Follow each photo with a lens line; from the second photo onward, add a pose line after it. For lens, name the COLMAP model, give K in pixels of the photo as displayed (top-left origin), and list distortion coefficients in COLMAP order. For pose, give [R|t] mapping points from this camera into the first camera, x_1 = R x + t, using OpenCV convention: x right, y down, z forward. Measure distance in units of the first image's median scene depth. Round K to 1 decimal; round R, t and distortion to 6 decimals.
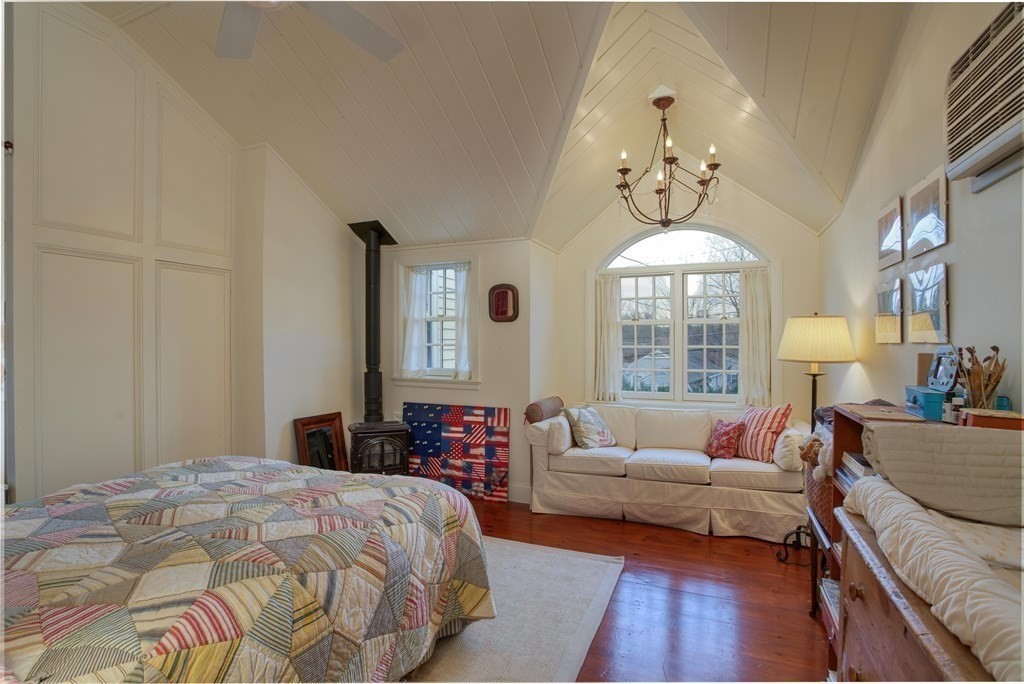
lens RADIAL K [[500.3, 0, 515.2], [0, 500.3, 343.7], [0, 0, 1]] dist [-0.053393, 0.010985]
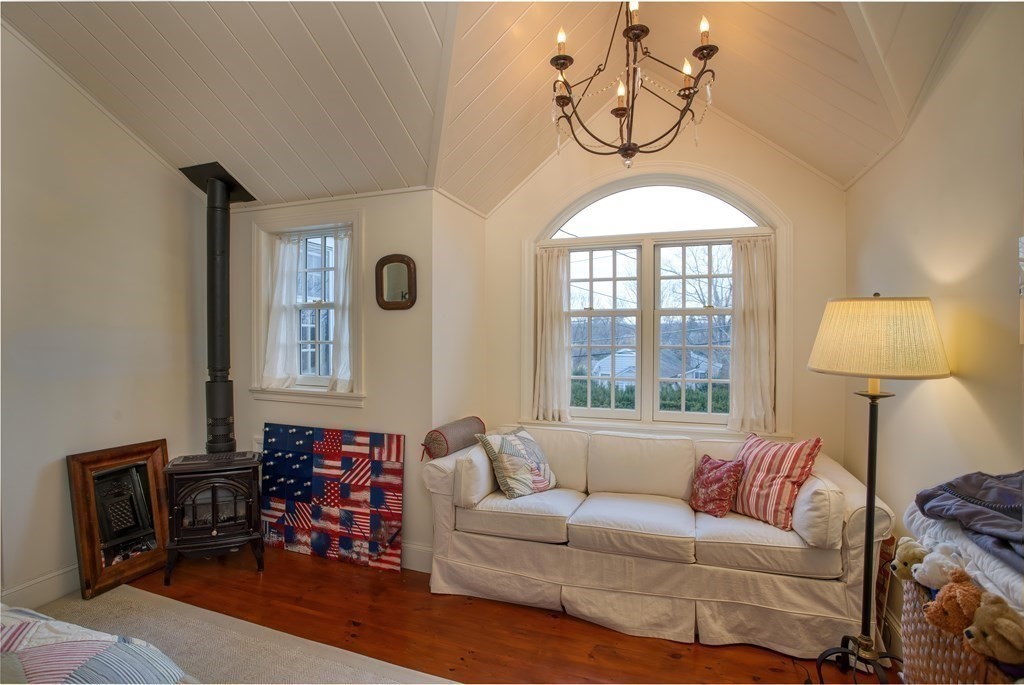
lens RADIAL K [[500.3, 0, 508.9], [0, 500.3, 343.6], [0, 0, 1]] dist [-0.053393, 0.010985]
pose [[0.998826, 0.003522, 0.048310, 0.100442], [-0.003841, 0.999971, 0.006514, -0.002188], [-0.048285, -0.006692, 0.998811, 0.311308]]
